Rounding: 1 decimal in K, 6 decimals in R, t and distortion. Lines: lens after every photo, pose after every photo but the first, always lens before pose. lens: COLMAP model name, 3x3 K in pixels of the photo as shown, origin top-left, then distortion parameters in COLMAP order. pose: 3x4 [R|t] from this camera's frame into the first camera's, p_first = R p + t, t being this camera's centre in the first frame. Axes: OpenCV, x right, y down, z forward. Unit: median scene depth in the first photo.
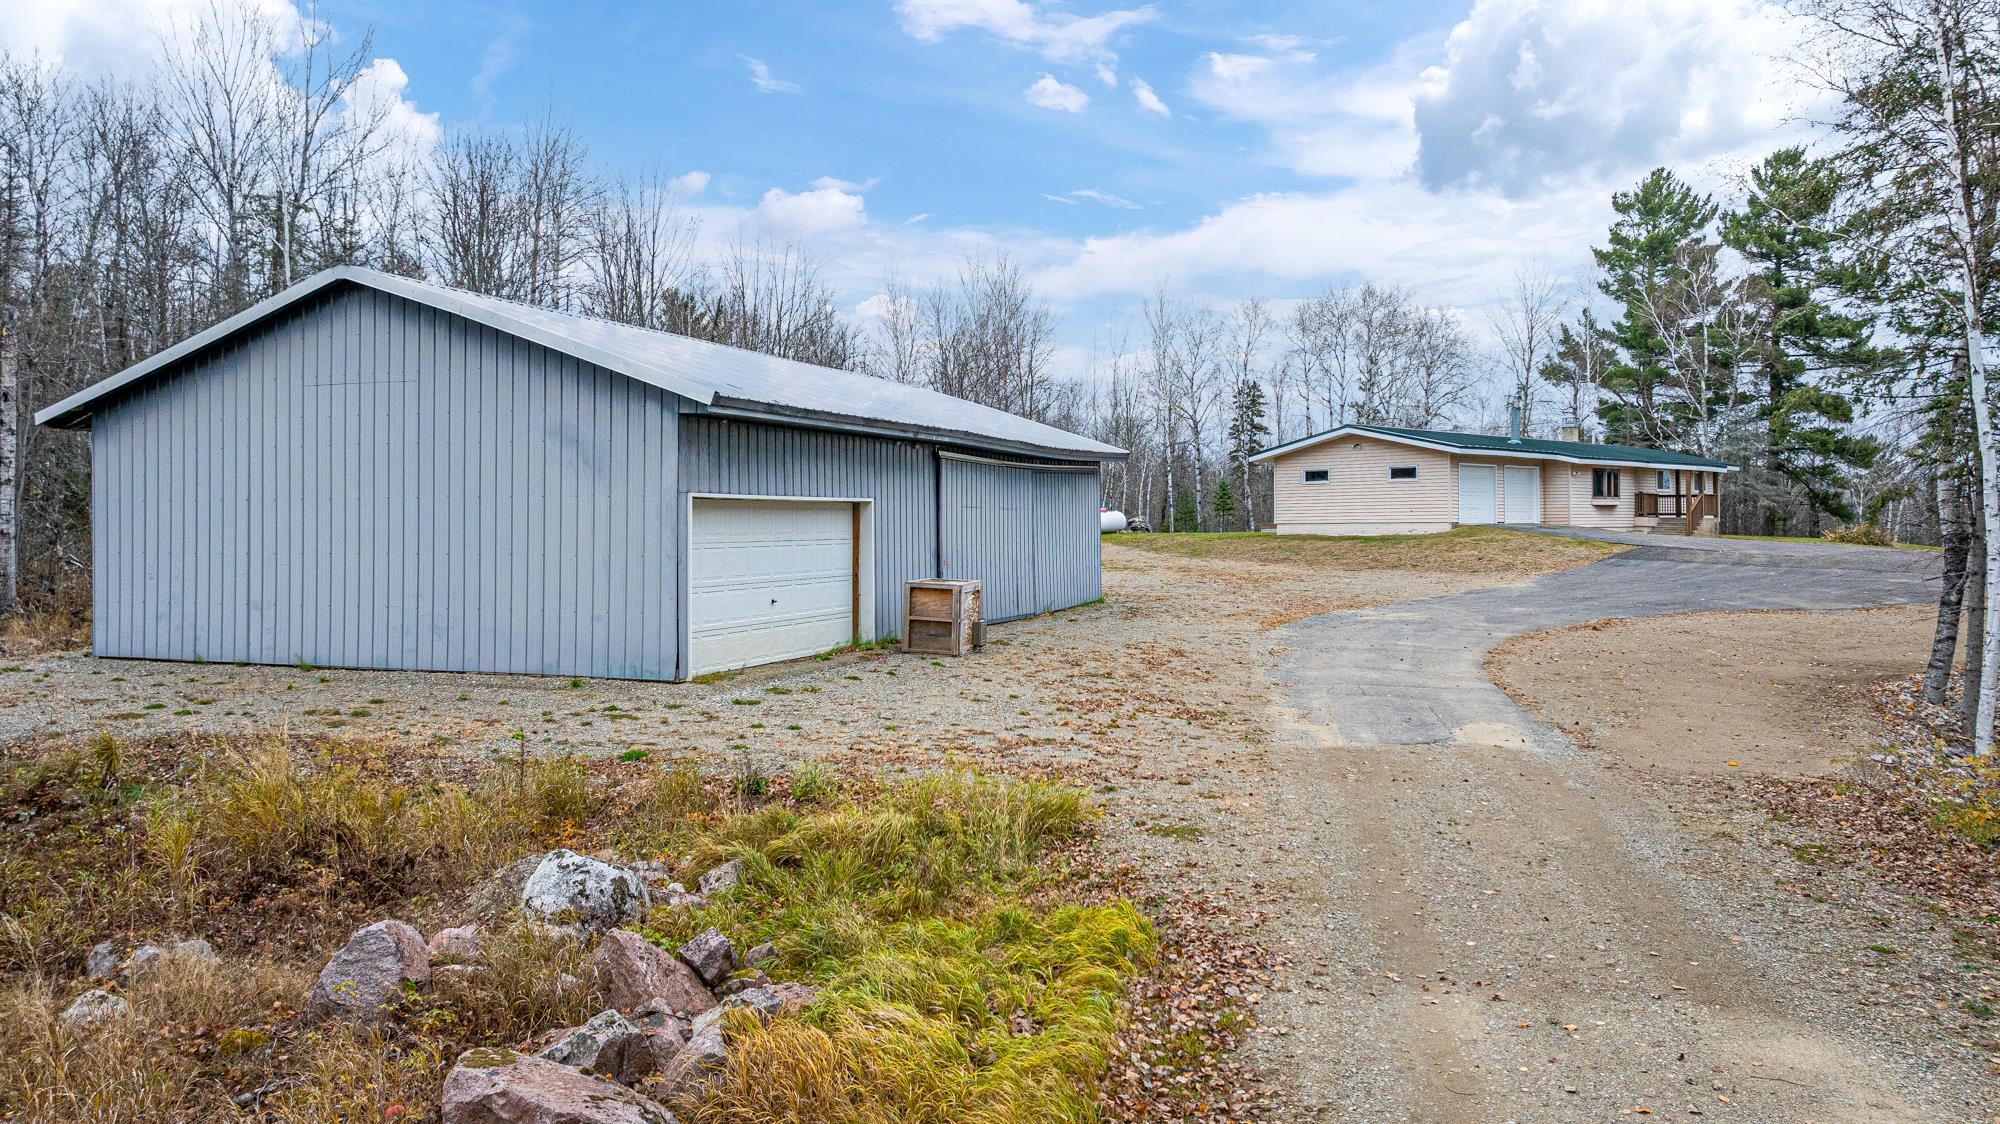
lens RADIAL K [[1528.6, 0, 955.9], [0, 1528.6, 508.4], [0, 0, 1]] dist [-0.039805, 0.026035]
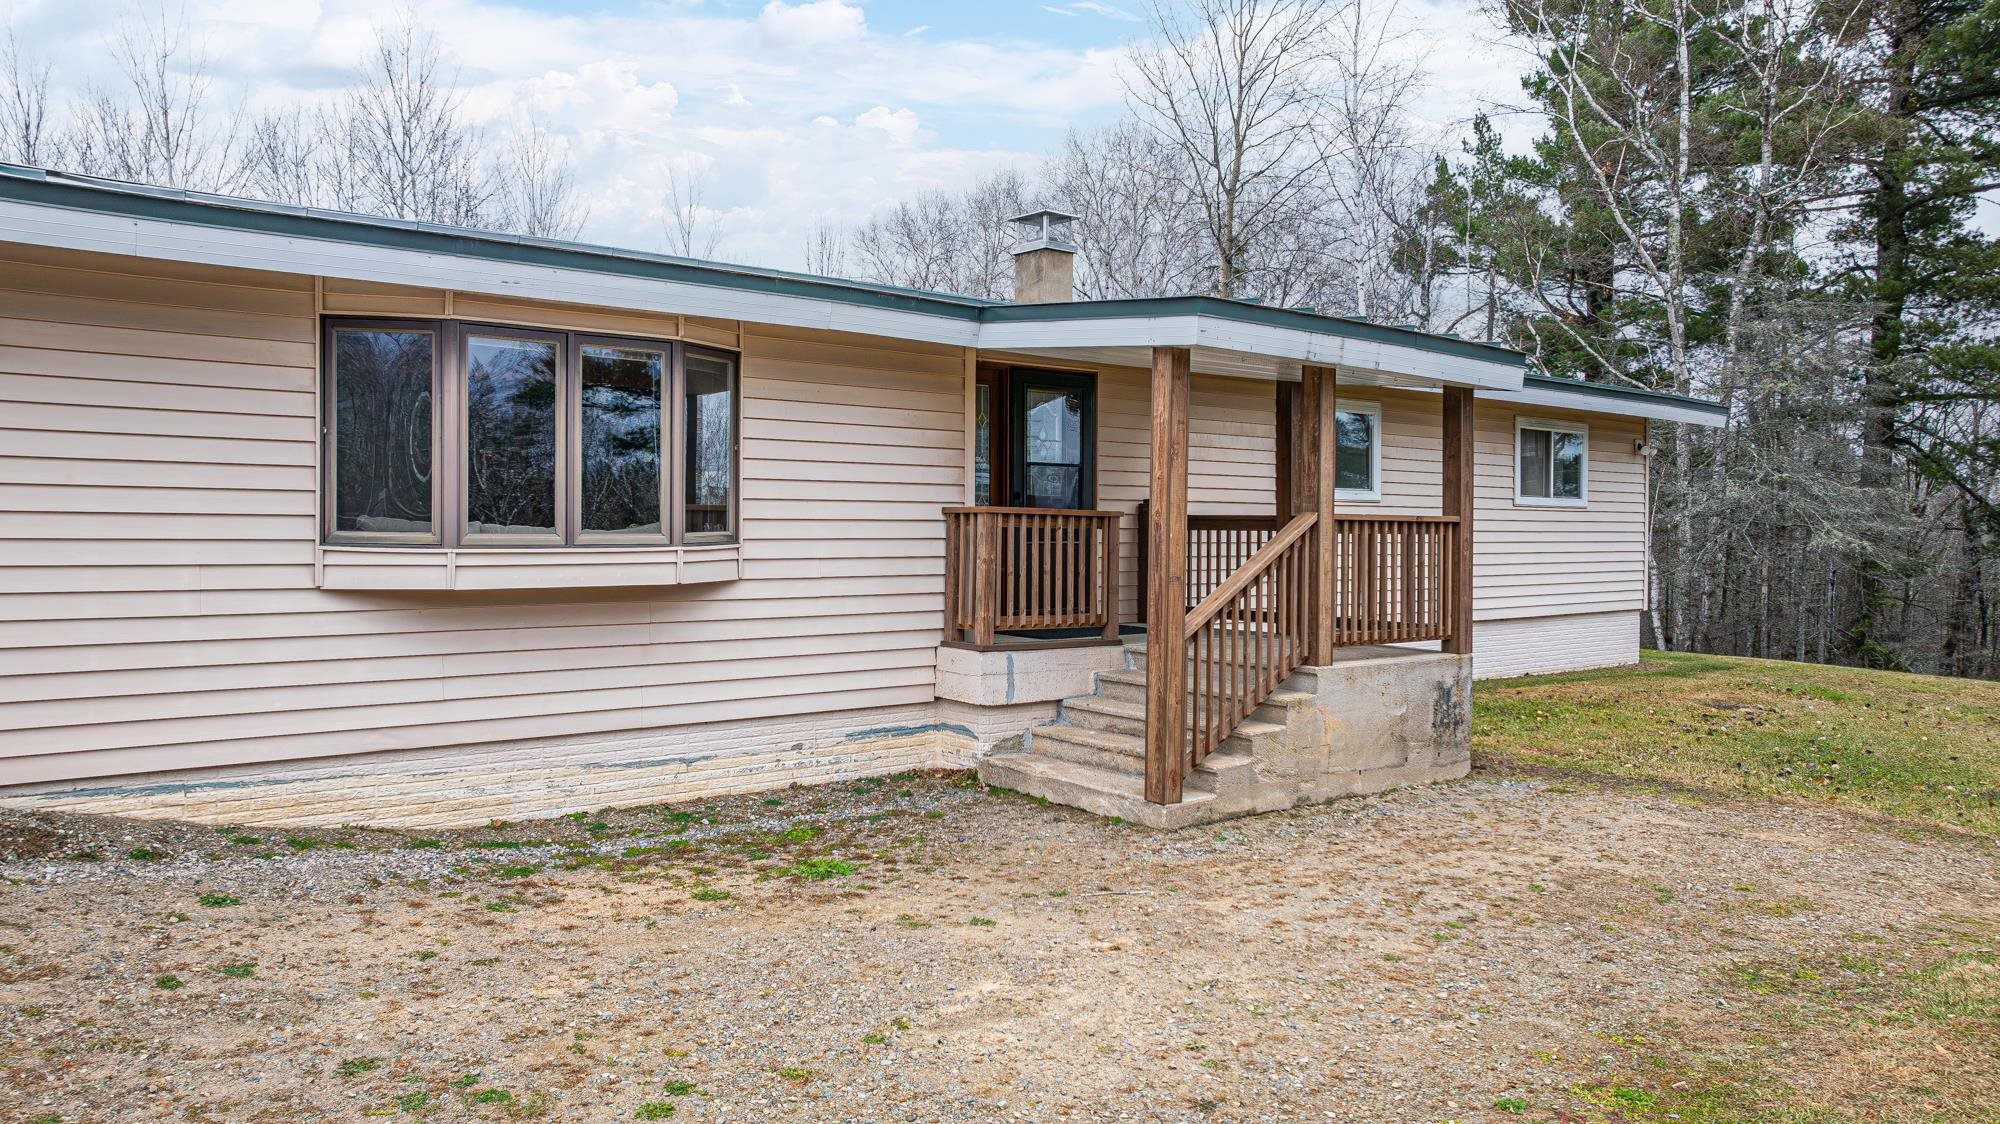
lens RADIAL K [[1414.7, 0, 997.0], [0, 1414.7, 548.6], [0, 0, 1]] dist [-0.034836, 0.023012]
pose [[0.996629, 0.008552, -0.081597, 0.307001], [-0.006532, 0.999666, 0.024995, -0.006336], [0.081783, -0.024378, 0.996352, 0.556271]]
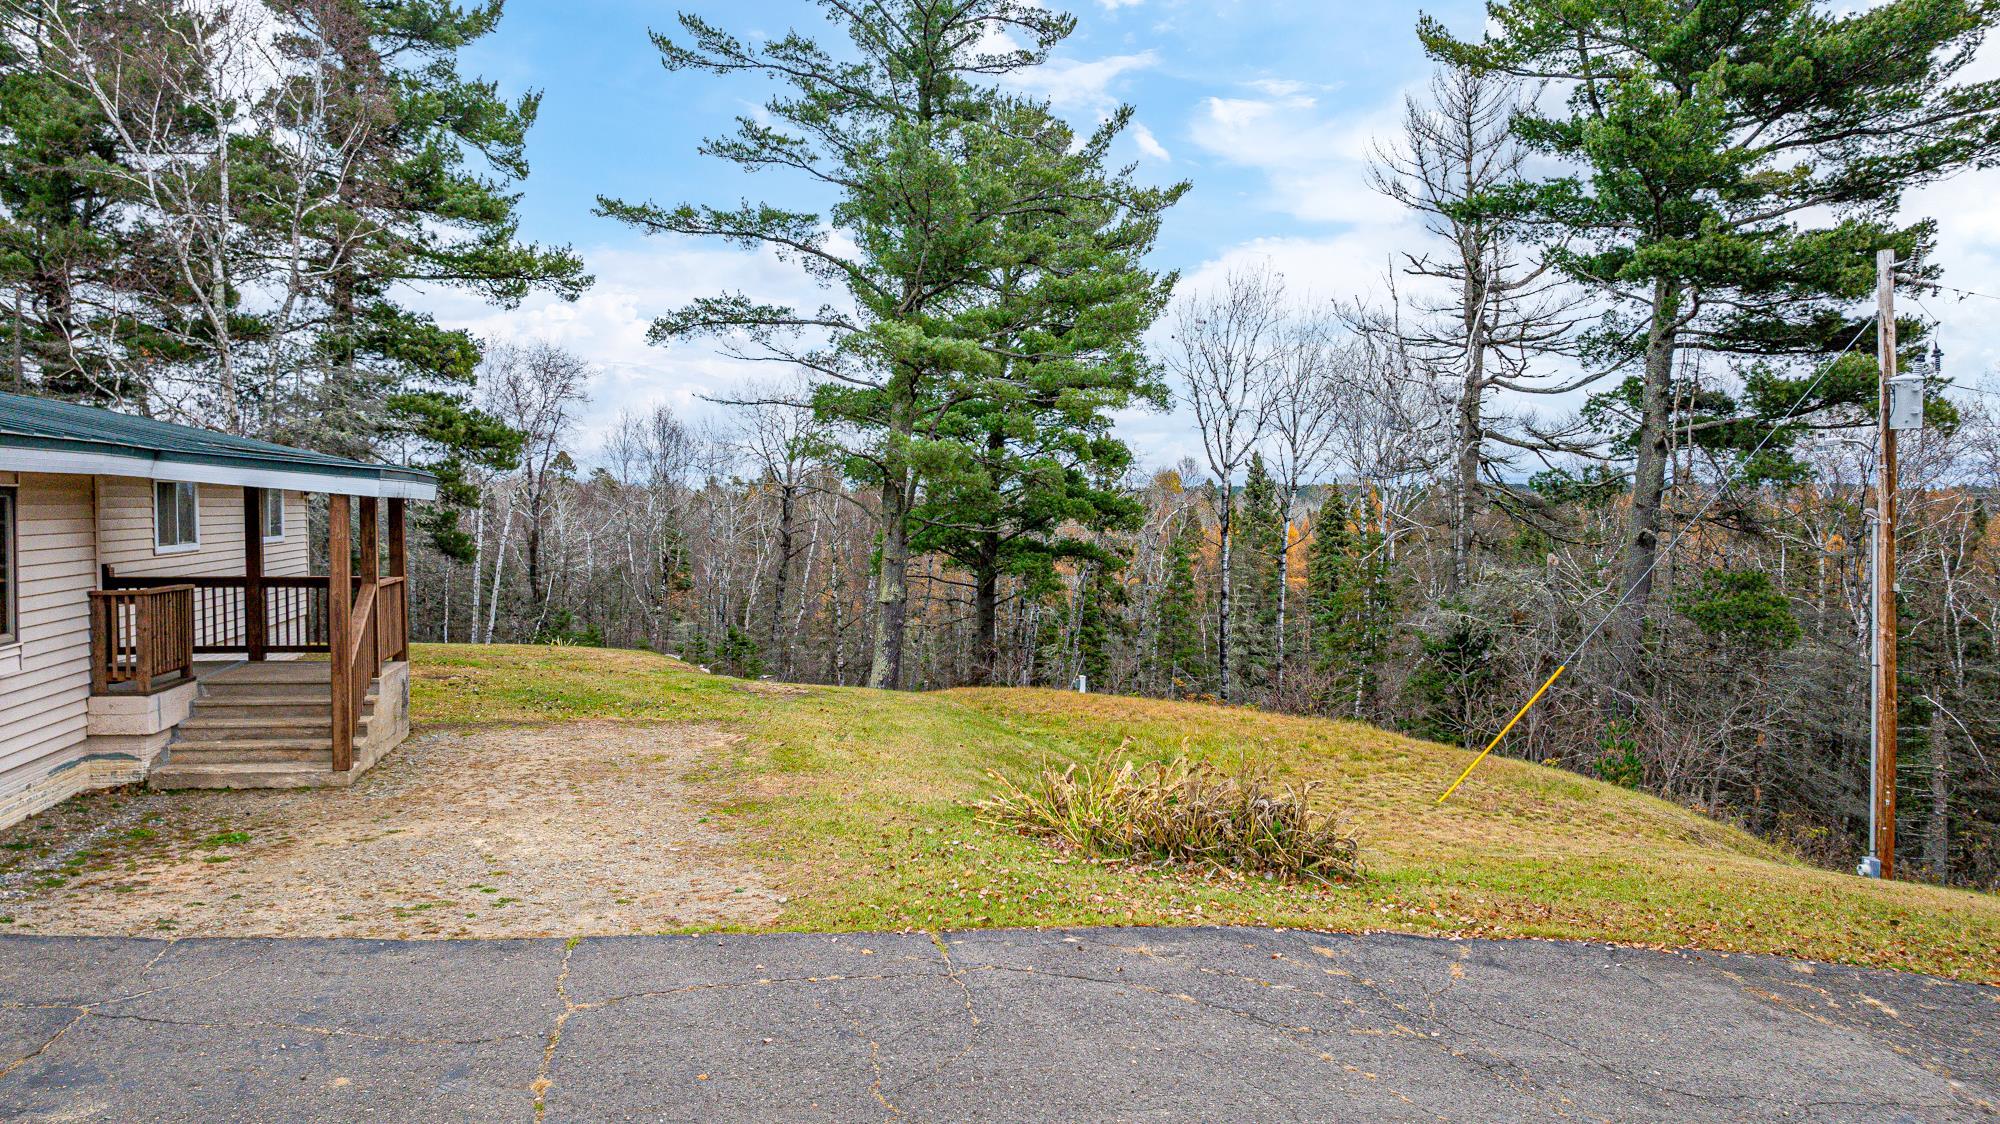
lens RADIAL K [[1414.7, 0, 1003.7], [0, 1414.7, 558.8], [0, 0, 1]] dist [-0.034836, 0.023012]
pose [[0.511069, -0.032330, 0.858931, 0.223875], [-0.012491, 0.998908, 0.045031, -0.017089], [-0.859449, -0.033743, 0.510107, 0.514506]]
